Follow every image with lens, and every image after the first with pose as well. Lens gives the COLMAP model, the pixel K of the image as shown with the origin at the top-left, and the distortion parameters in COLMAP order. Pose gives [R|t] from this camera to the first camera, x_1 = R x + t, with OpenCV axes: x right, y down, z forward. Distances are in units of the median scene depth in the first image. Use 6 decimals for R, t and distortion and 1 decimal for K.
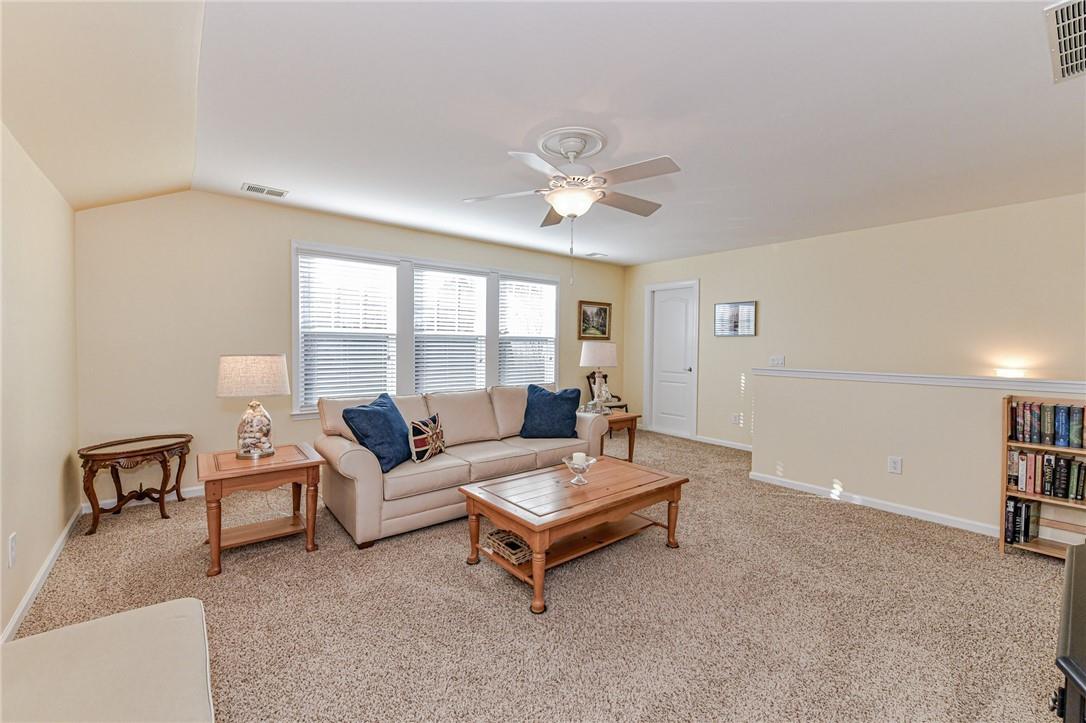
lens RADIAL K [[449.2, 0, 539.6], [0, 449.2, 358.5], [0, 0, 1]] dist [-0.000276, -0.002191]
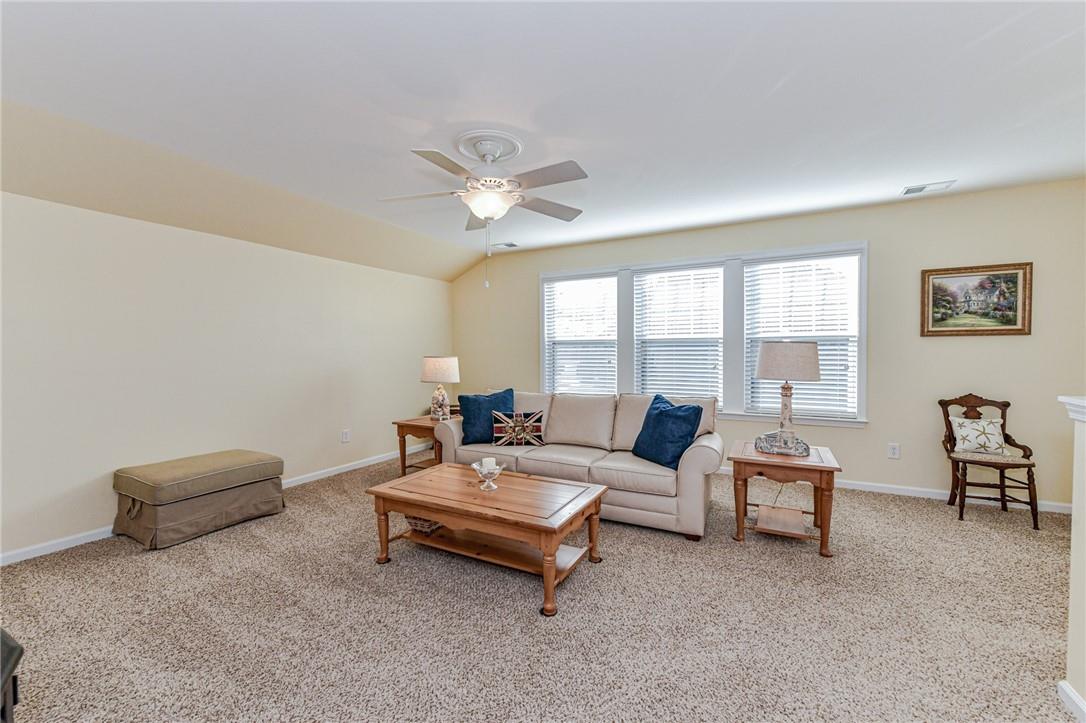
lens RADIAL K [[449.2, 0, 538.9], [0, 449.2, 363.8], [0, 0, 1]] dist [-0.000276, -0.002191]
pose [[0.363151, 0.017026, -0.931575, 0.454017], [-0.018457, 0.999768, 0.011077, -0.004259], [0.931548, 0.013171, 0.363381, 0.324013]]
